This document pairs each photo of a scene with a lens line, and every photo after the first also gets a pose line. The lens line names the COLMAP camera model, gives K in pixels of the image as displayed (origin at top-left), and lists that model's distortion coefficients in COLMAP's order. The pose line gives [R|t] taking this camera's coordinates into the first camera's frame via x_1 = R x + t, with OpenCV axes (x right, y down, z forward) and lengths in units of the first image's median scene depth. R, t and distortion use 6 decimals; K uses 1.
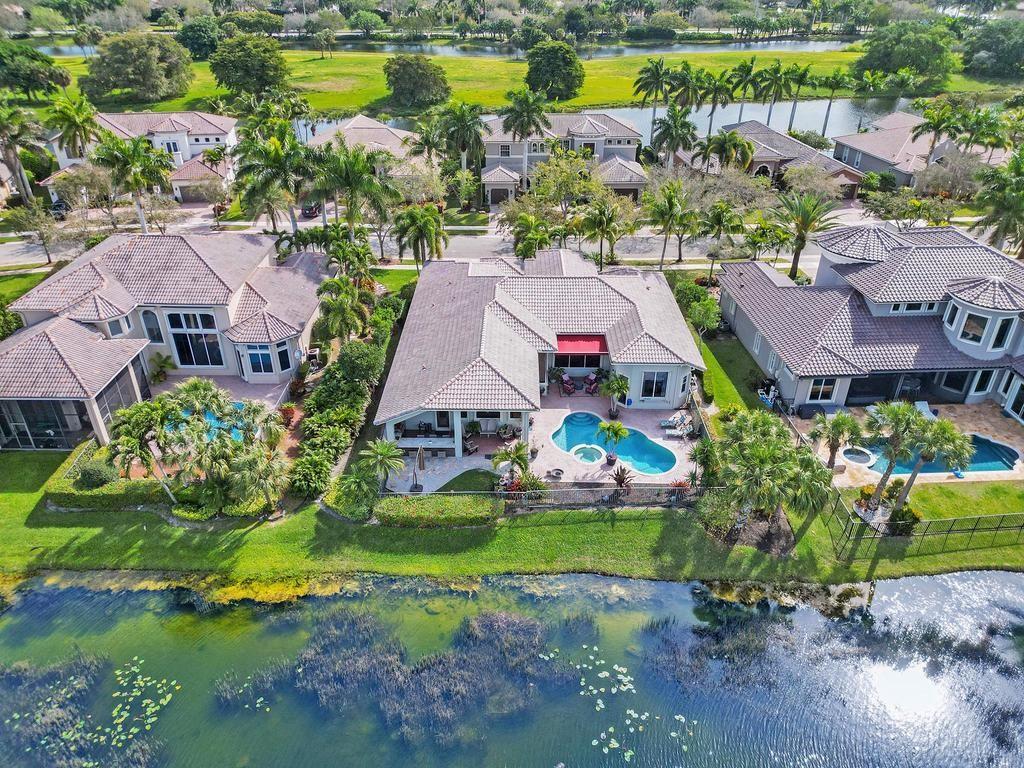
lens RADIAL K [[715.1, 0, 512.0], [0, 715.1, 384.0], [0, 0, 1]] dist [0.064442, -0.060790]
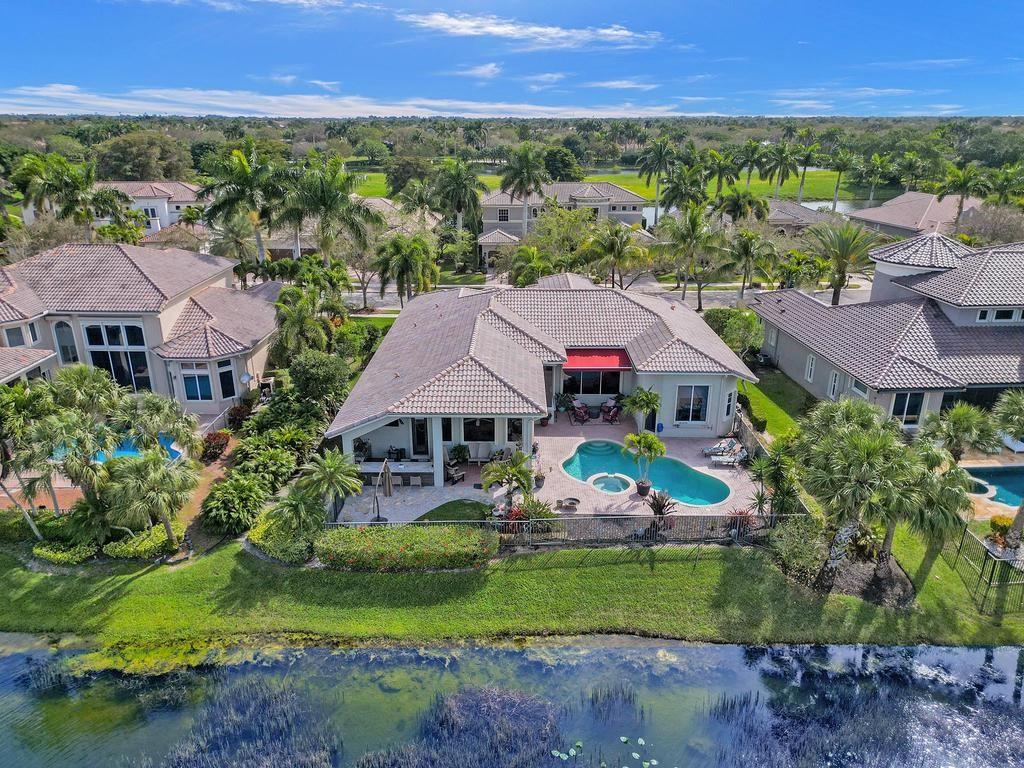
lens RADIAL K [[715.1, 0, 512.0], [0, 715.1, 384.0], [0, 0, 1]] dist [0.064442, -0.060790]
pose [[0.999997, -0.002178, -0.000532, 0.002887], [0.002046, 0.983487, -0.180969, 0.139632], [0.000917, 0.180967, 0.983489, 0.255844]]
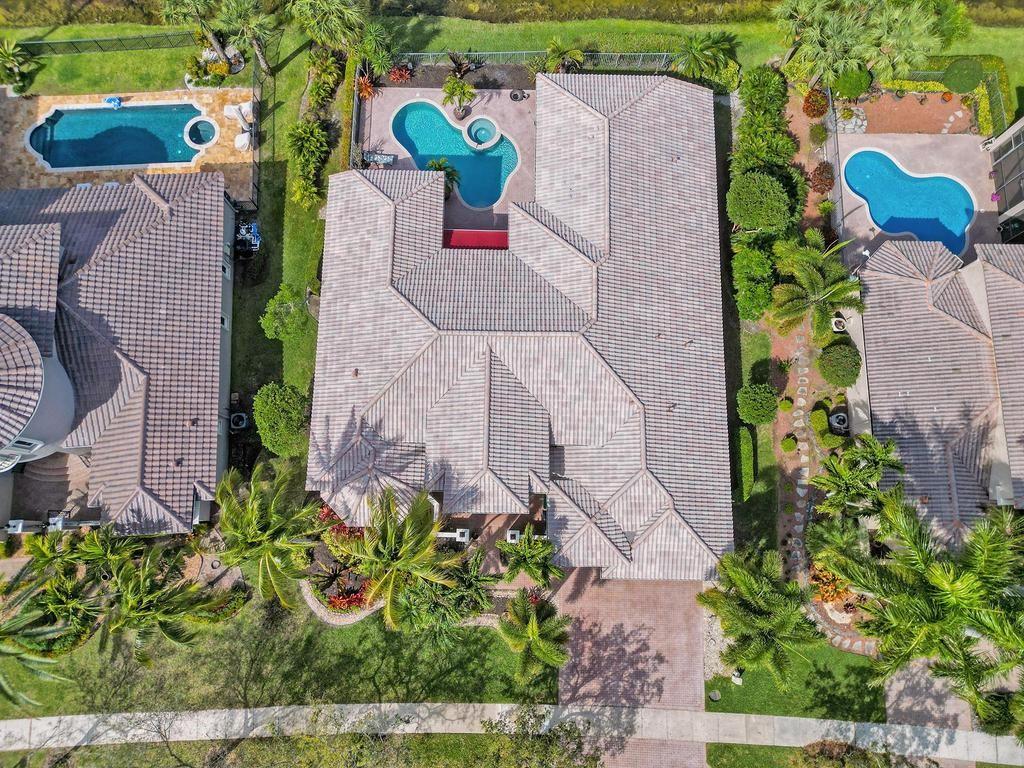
lens RADIAL K [[715.1, 0, 512.0], [0, 715.1, 384.0], [0, 0, 1]] dist [0.064442, -0.060790]
pose [[-0.999972, -0.007409, -0.001118, 0.069138], [0.001316, -0.320571, 0.947224, -0.980238], [-0.007376, 0.947196, 0.320572, 1.074124]]
